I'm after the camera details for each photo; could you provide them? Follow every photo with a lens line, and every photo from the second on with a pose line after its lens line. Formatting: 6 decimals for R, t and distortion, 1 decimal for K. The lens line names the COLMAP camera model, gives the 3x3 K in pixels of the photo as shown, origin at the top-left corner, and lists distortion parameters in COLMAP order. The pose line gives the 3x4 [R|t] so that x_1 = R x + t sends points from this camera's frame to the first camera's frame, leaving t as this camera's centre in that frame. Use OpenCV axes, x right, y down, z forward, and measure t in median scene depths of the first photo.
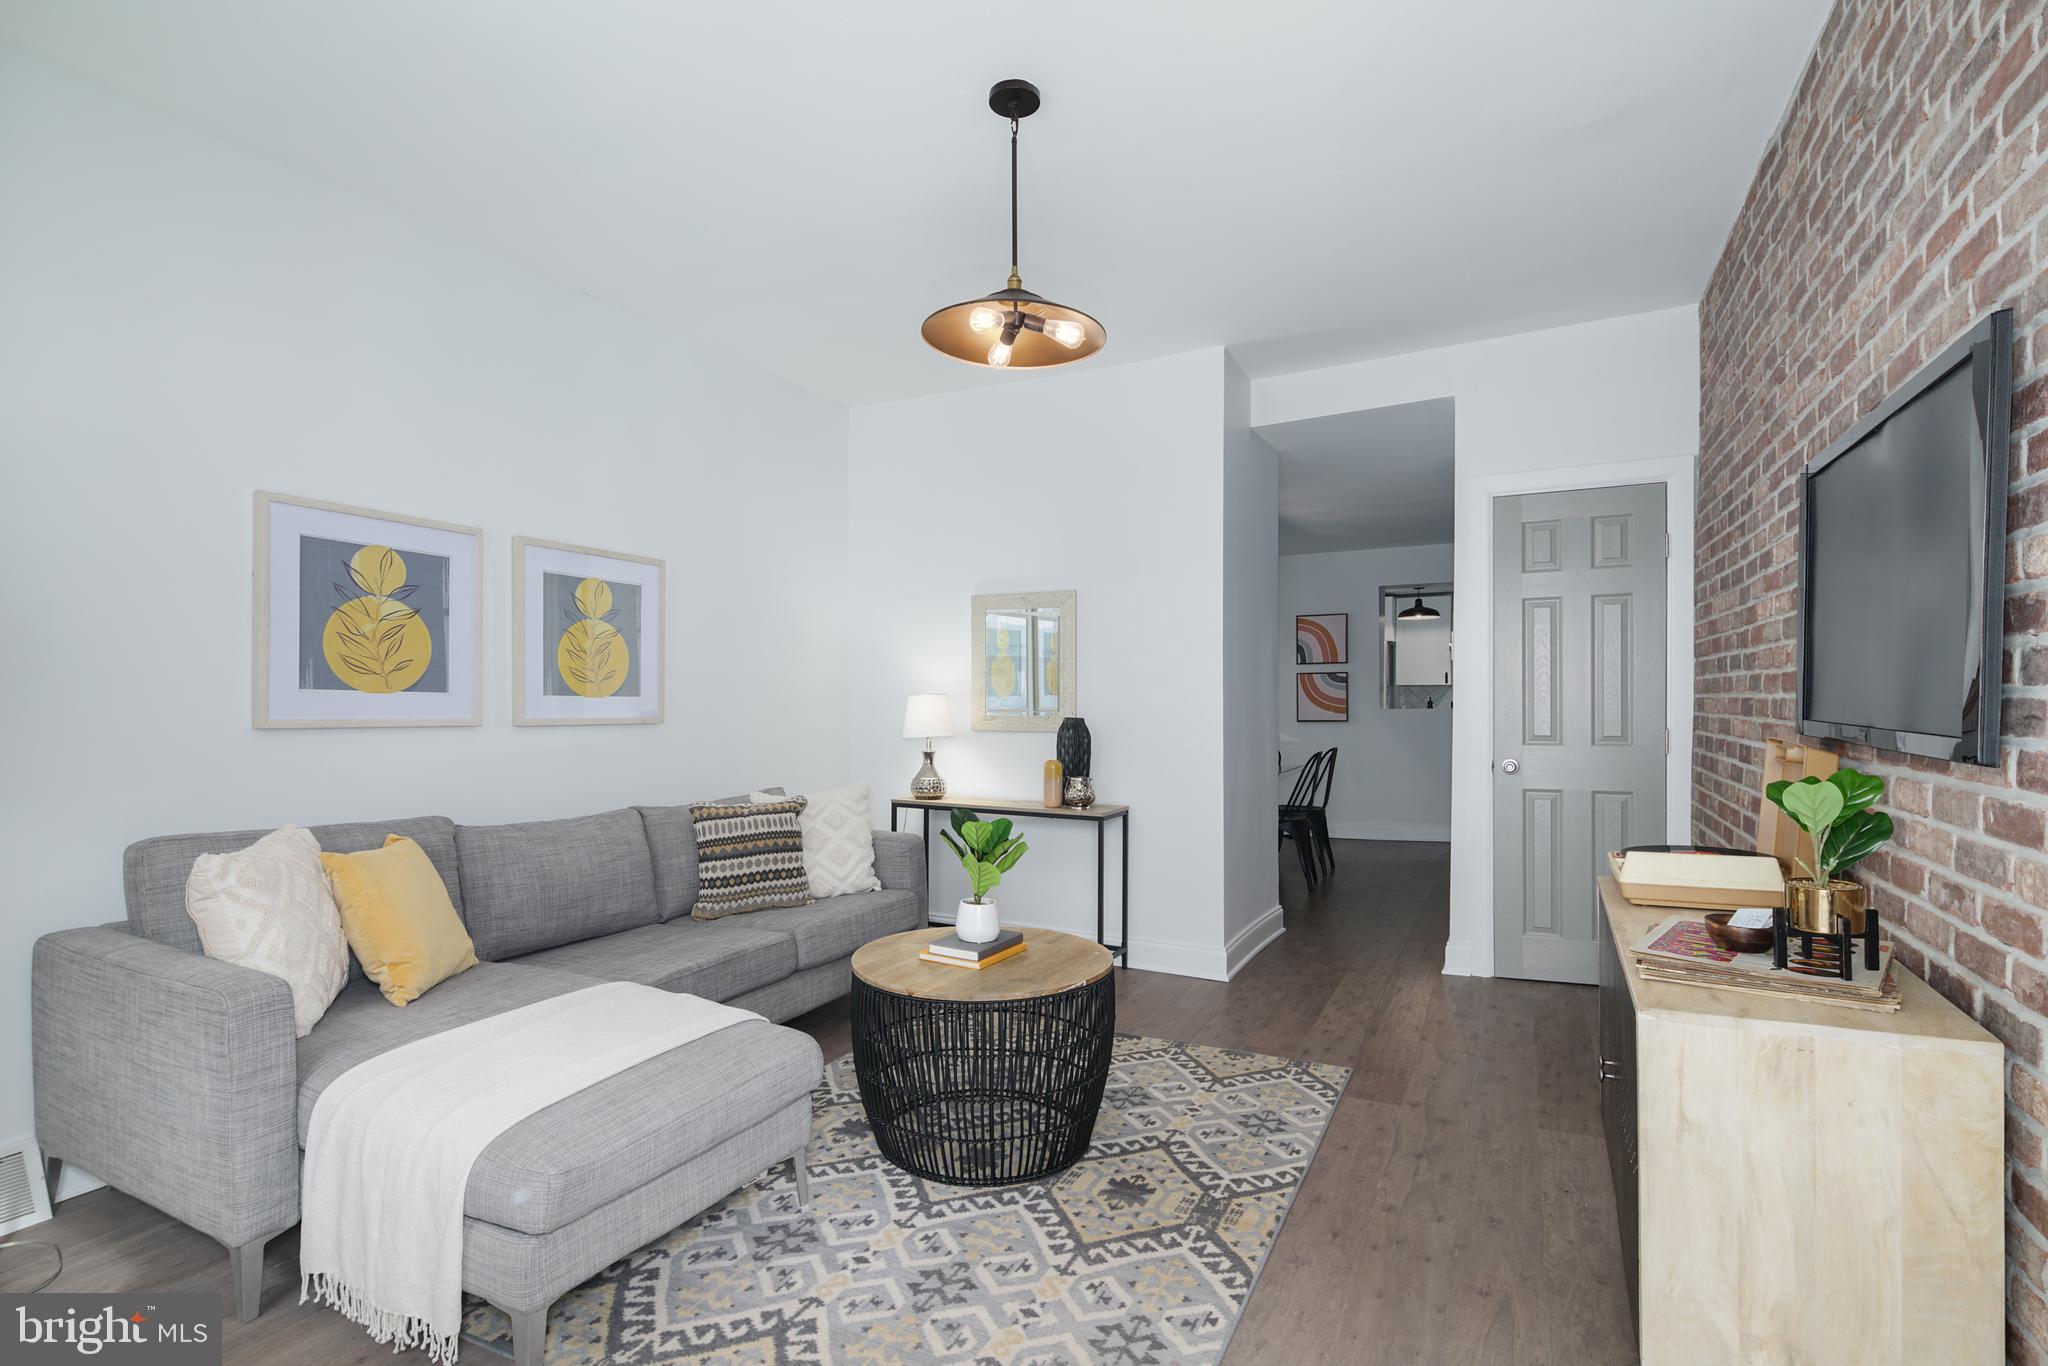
lens RADIAL K [[1013.7, 0, 1013.3], [0, 1013.7, 690.7], [0, 0, 1]] dist [0.004737, -0.005091]
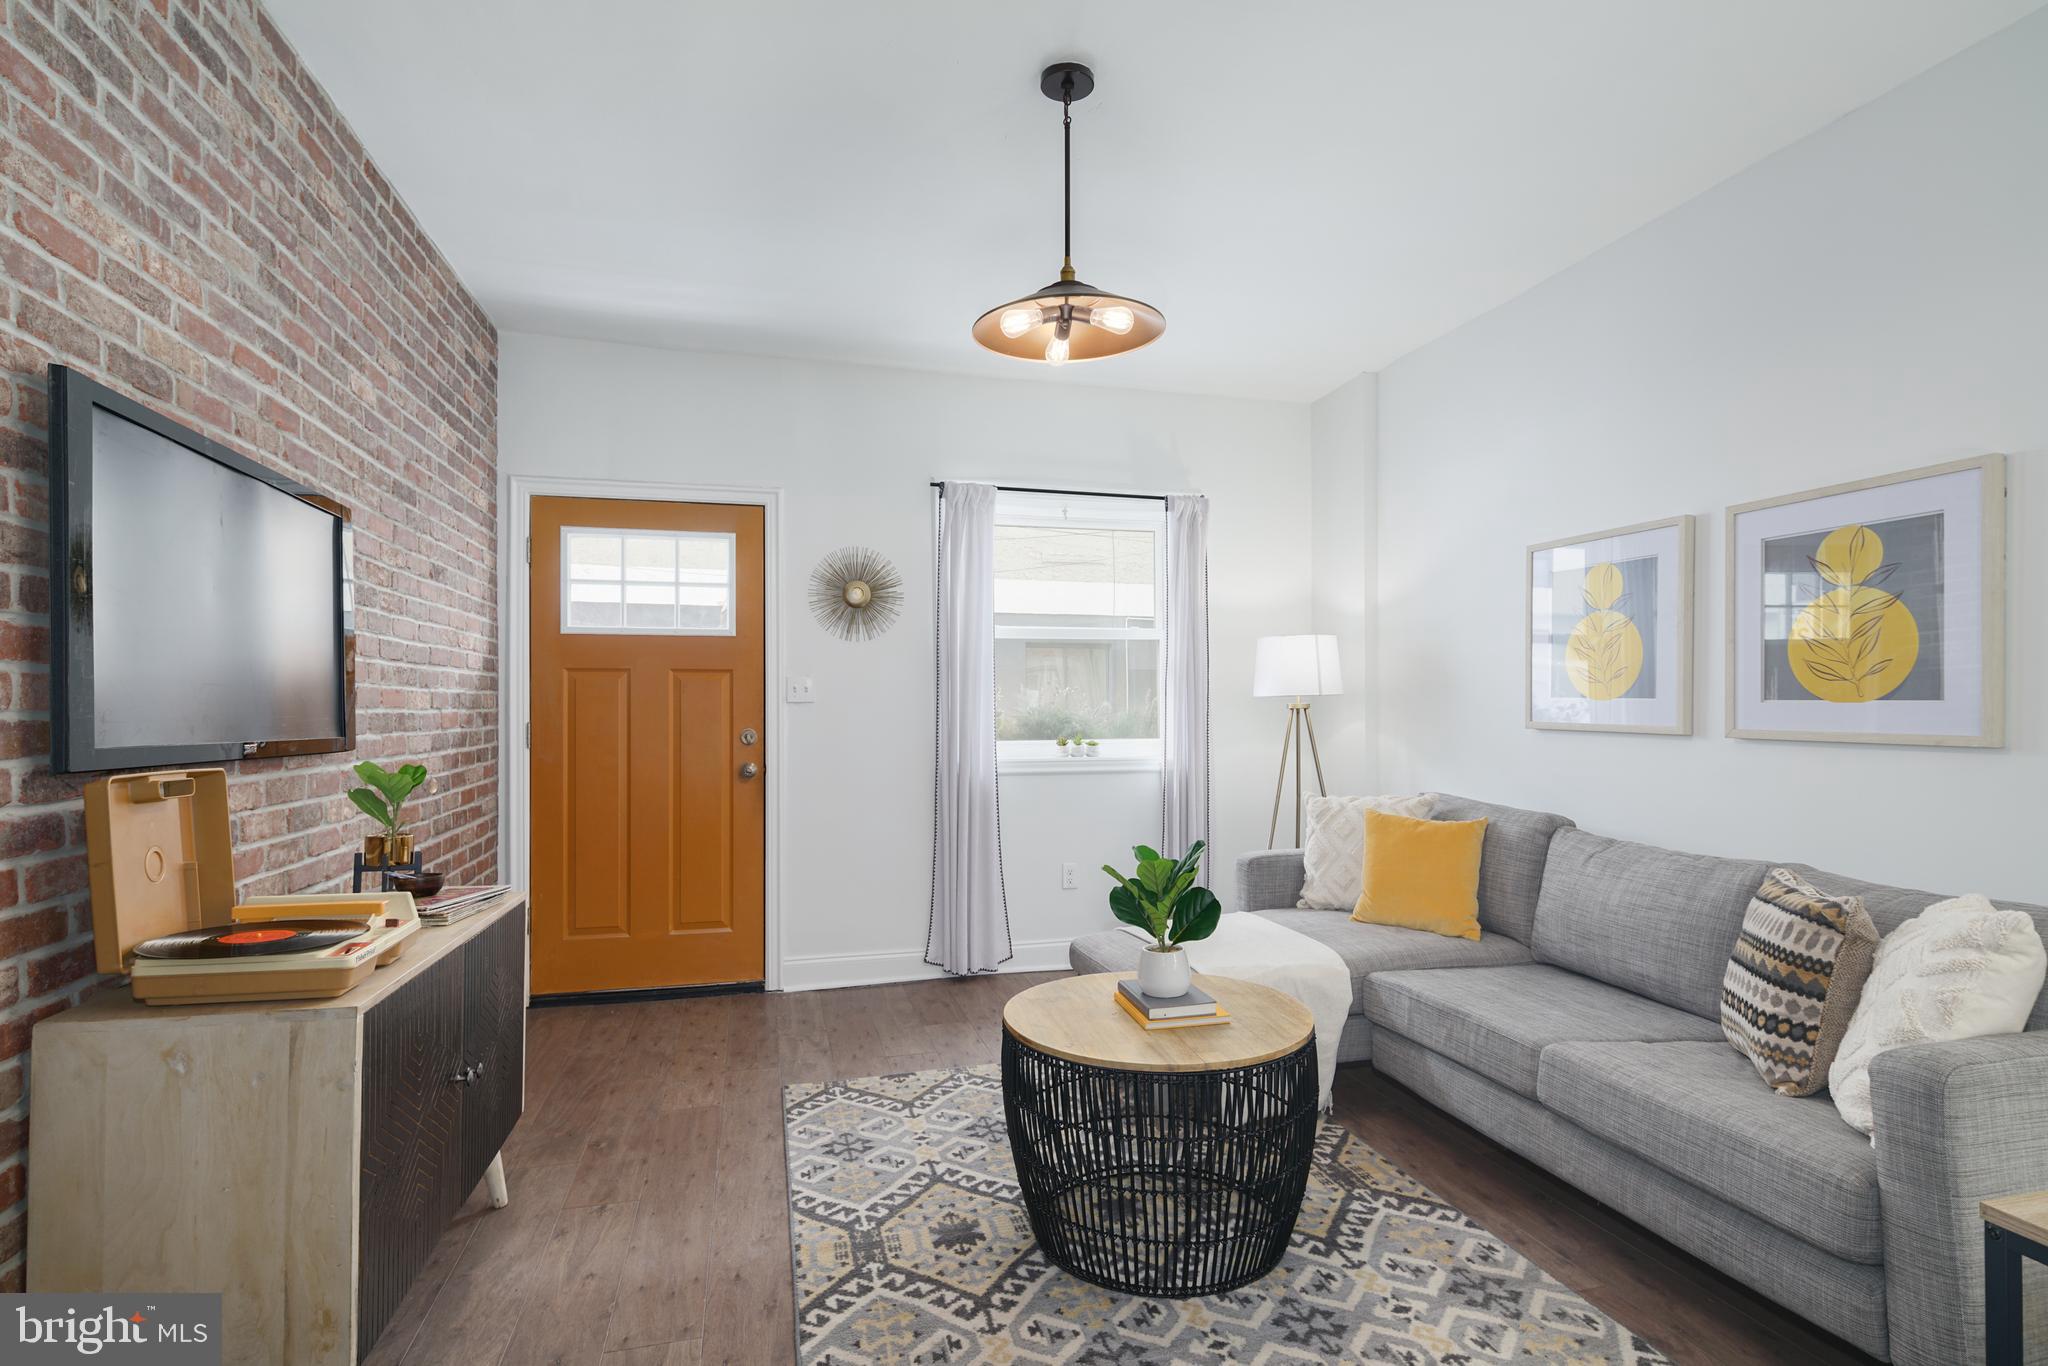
lens RADIAL K [[1013.7, 0, 1023.1], [0, 1013.7, 701.0], [0, 0, 1]] dist [0.004737, -0.005091]
pose [[-0.751449, -0.001116, -0.659791, 0.684725], [0.009639, 0.999873, -0.012668, 0.012148], [0.659721, -0.015879, -0.751343, 1.748072]]
